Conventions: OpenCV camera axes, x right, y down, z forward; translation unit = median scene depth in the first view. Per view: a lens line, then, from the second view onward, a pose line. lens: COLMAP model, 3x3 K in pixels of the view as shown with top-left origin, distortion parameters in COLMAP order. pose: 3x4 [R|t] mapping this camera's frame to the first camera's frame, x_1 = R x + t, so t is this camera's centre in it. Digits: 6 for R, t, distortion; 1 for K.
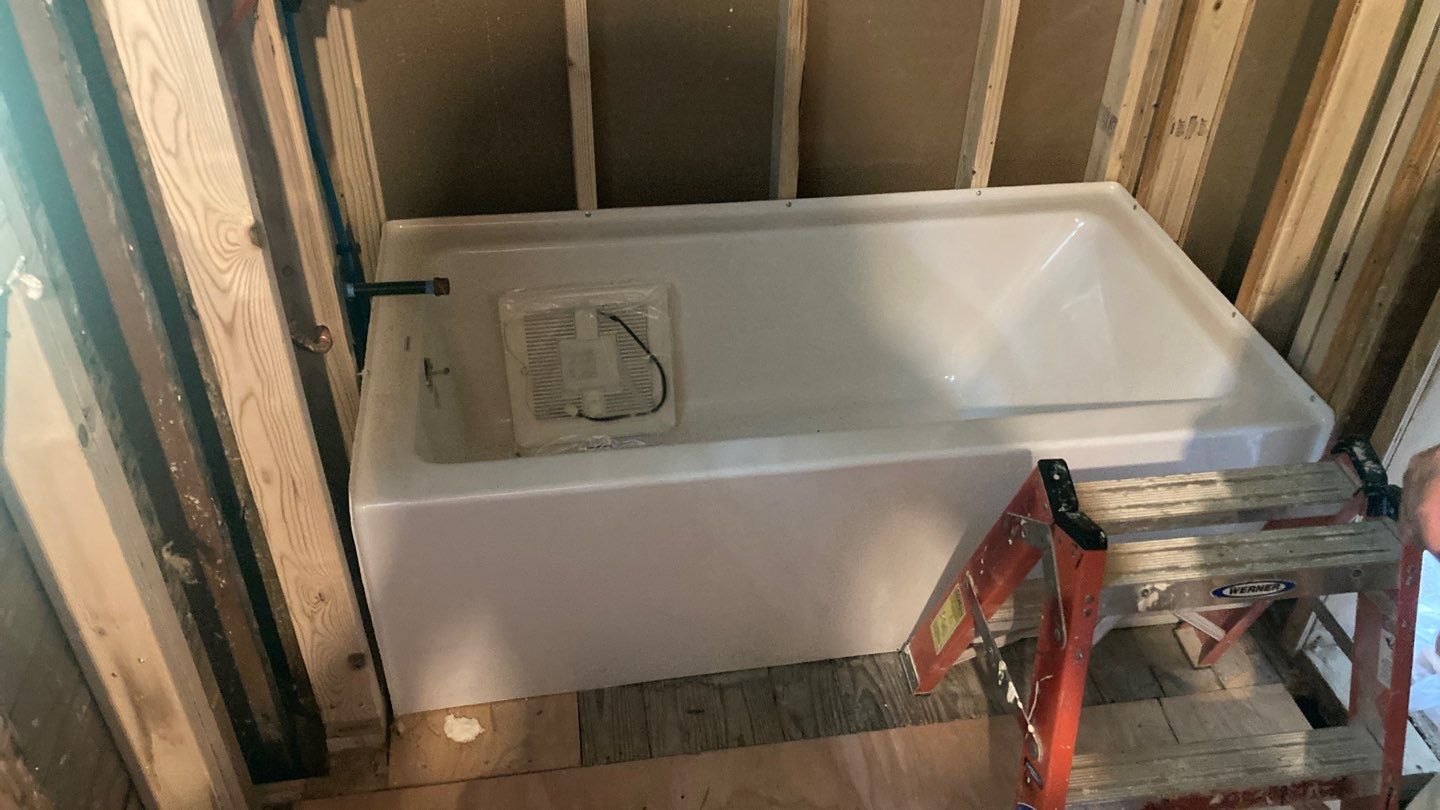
lens RADIAL K [[1172.7, 0, 720.0], [0, 1172.7, 405.0], [0, 0, 1]] dist [0.008452, -0.007740]
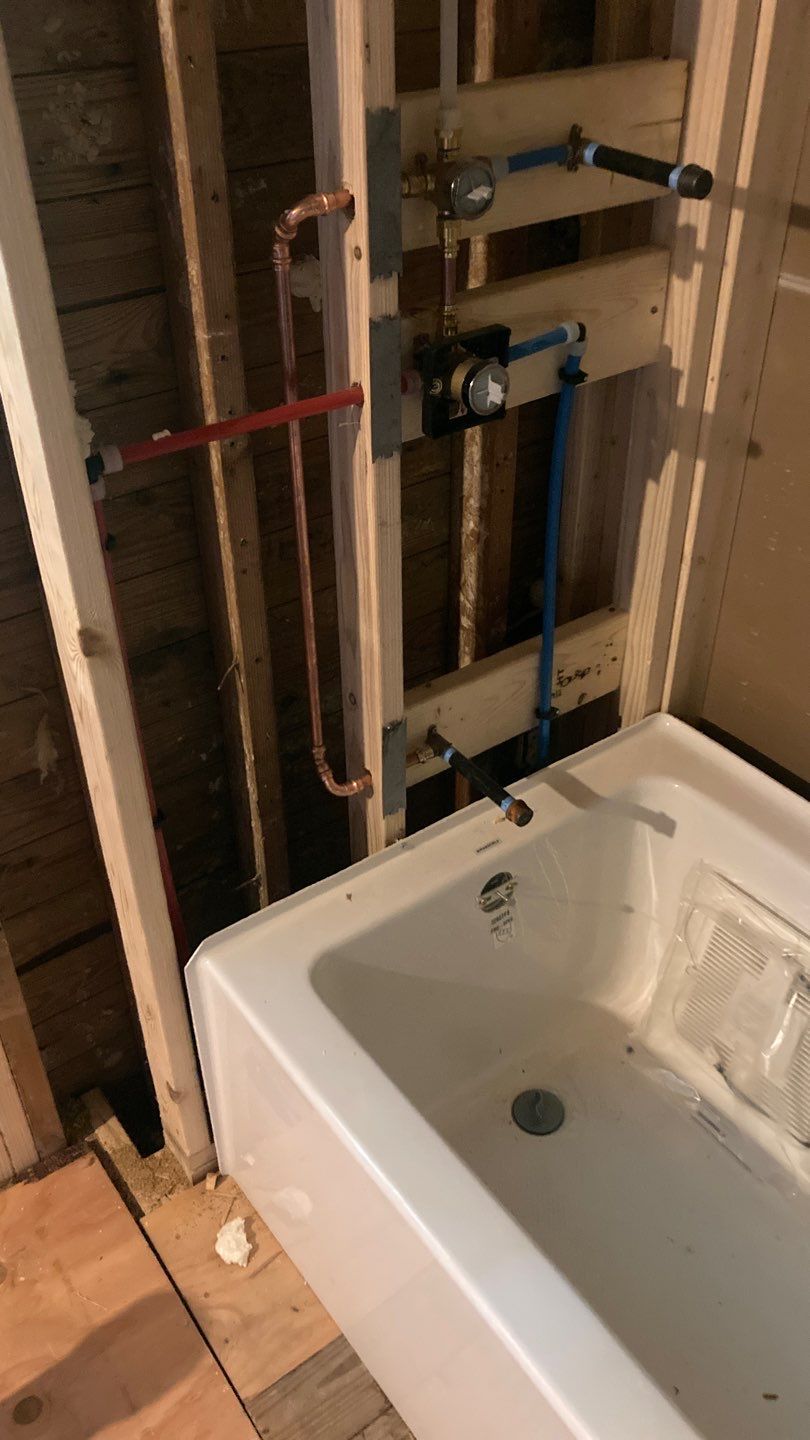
lens RADIAL K [[1172.7, 0, 405.0], [0, 1172.7, 720.0], [0, 0, 1]] dist [0.008452, -0.007740]
pose [[0.462105, 0.503322, -0.730155, 0.258292], [-0.522332, 0.819845, 0.234573, -0.288944], [0.716679, 0.272986, 0.641755, 0.424176]]
